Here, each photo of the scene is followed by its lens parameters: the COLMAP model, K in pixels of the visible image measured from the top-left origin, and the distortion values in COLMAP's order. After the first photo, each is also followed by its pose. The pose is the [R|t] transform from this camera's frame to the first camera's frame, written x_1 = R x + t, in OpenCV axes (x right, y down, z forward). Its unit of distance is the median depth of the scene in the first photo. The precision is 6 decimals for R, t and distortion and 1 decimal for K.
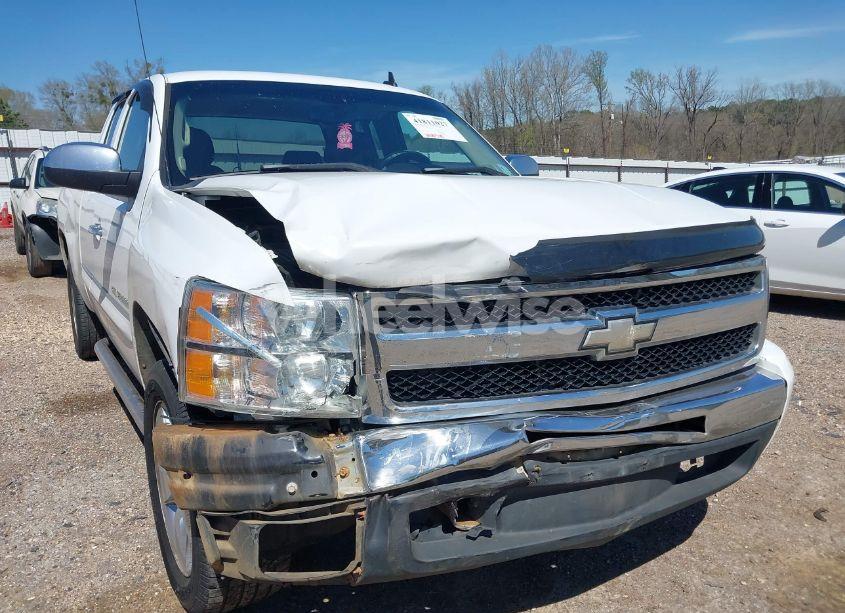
lens RADIAL K [[674.3, 0, 418.1], [0, 674.3, 303.9], [0, 0, 1]] dist [-0.009009, 0.001052]
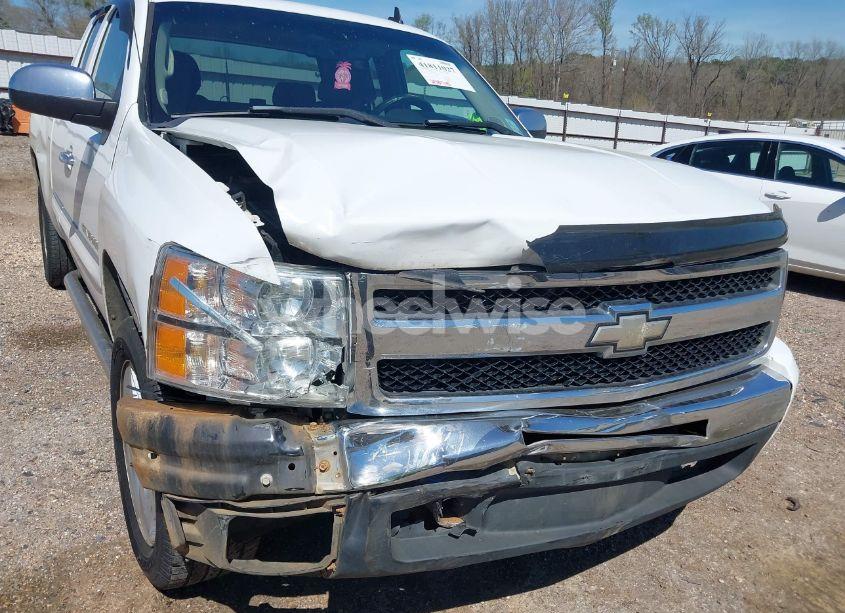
lens RADIAL K [[674.3, 0, 417.3], [0, 674.3, 308.3], [0, 0, 1]] dist [-0.009009, 0.001052]
pose [[0.997152, 0.069472, 0.029351, -0.021886], [-0.072051, 0.992516, 0.098590, -0.056531], [-0.022282, -0.100424, 0.994695, 0.088485]]
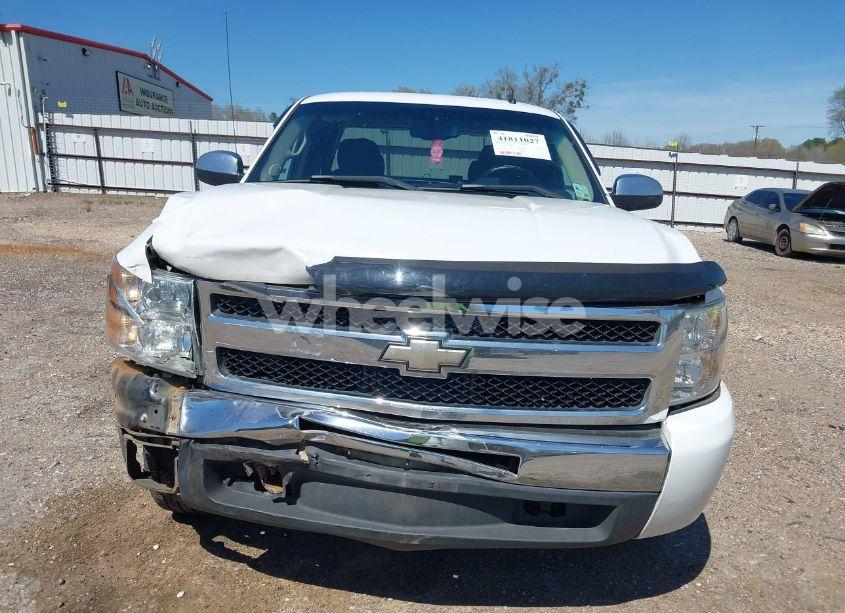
lens RADIAL K [[668.4, 0, 428.8], [0, 668.4, 310.2], [0, 0, 1]] dist [0.008648, -0.000789]
pose [[0.858619, 0.150227, -0.490108, 0.802145], [-0.146699, 0.988117, 0.045875, -0.072486], [0.491175, 0.032509, 0.870454, 0.096302]]
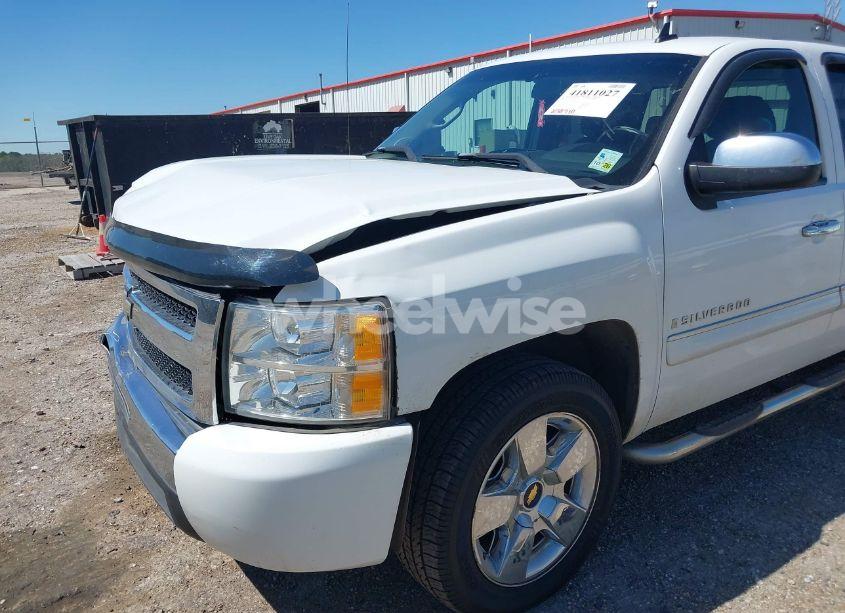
lens RADIAL K [[668.4, 0, 424.2], [0, 668.4, 320.5], [0, 0, 1]] dist [0.008648, -0.000789]
pose [[0.095746, 0.284718, -0.953818, 1.507543], [-0.191079, 0.945657, 0.263101, -0.340598], [0.976894, 0.157064, 0.144947, 1.338728]]
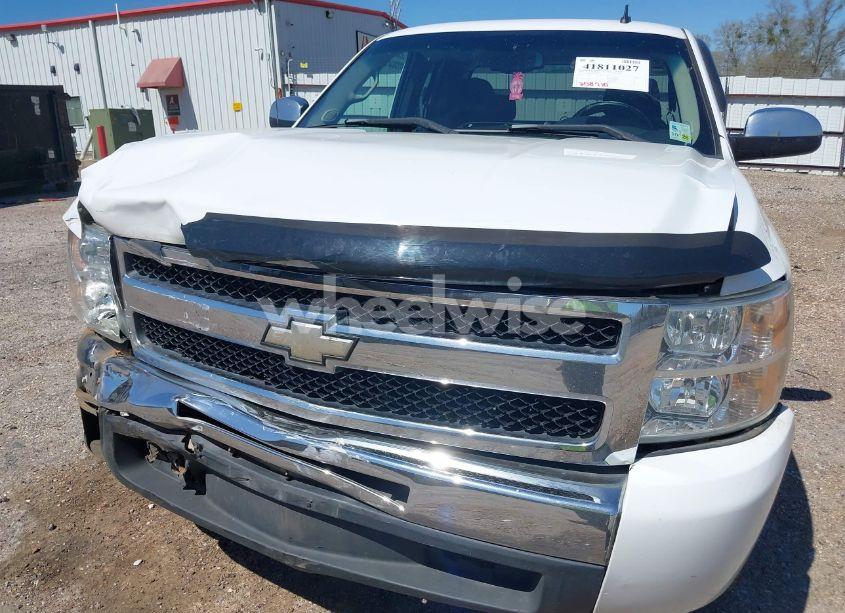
lens RADIAL K [[674.3, 0, 430.6], [0, 674.3, 312.4], [0, 0, 1]] dist [-0.009009, 0.001052]
pose [[0.637080, 0.236326, -0.733675, 0.989972], [-0.167509, 0.971539, 0.167490, -0.152588], [0.752376, 0.016193, 0.658534, 0.567519]]
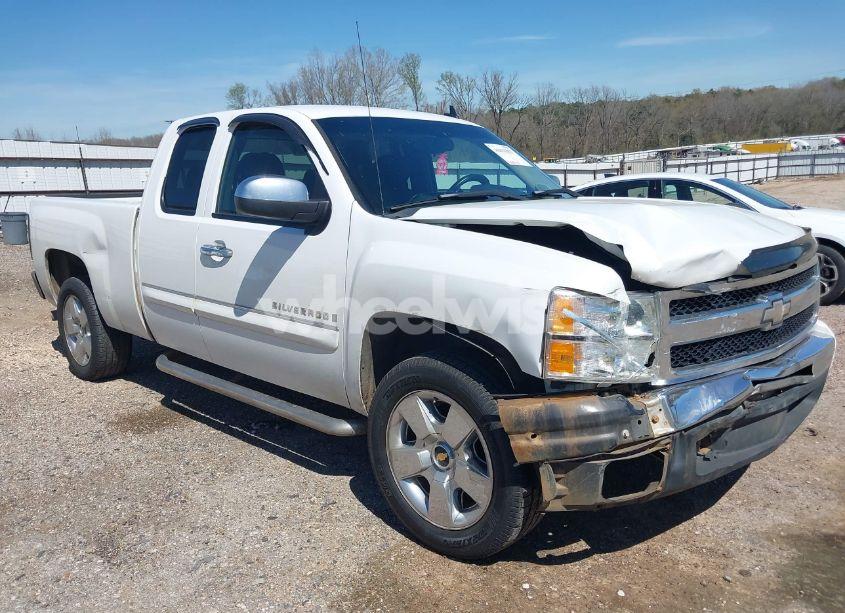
lens RADIAL K [[674.3, 0, 419.8], [0, 674.3, 307.4], [0, 0, 1]] dist [-0.009009, 0.001052]
pose [[0.965117, -0.060130, 0.254820, -0.820678], [0.058677, 0.998188, 0.013307, -0.028990], [-0.255158, 0.002109, 0.966897, -0.216566]]
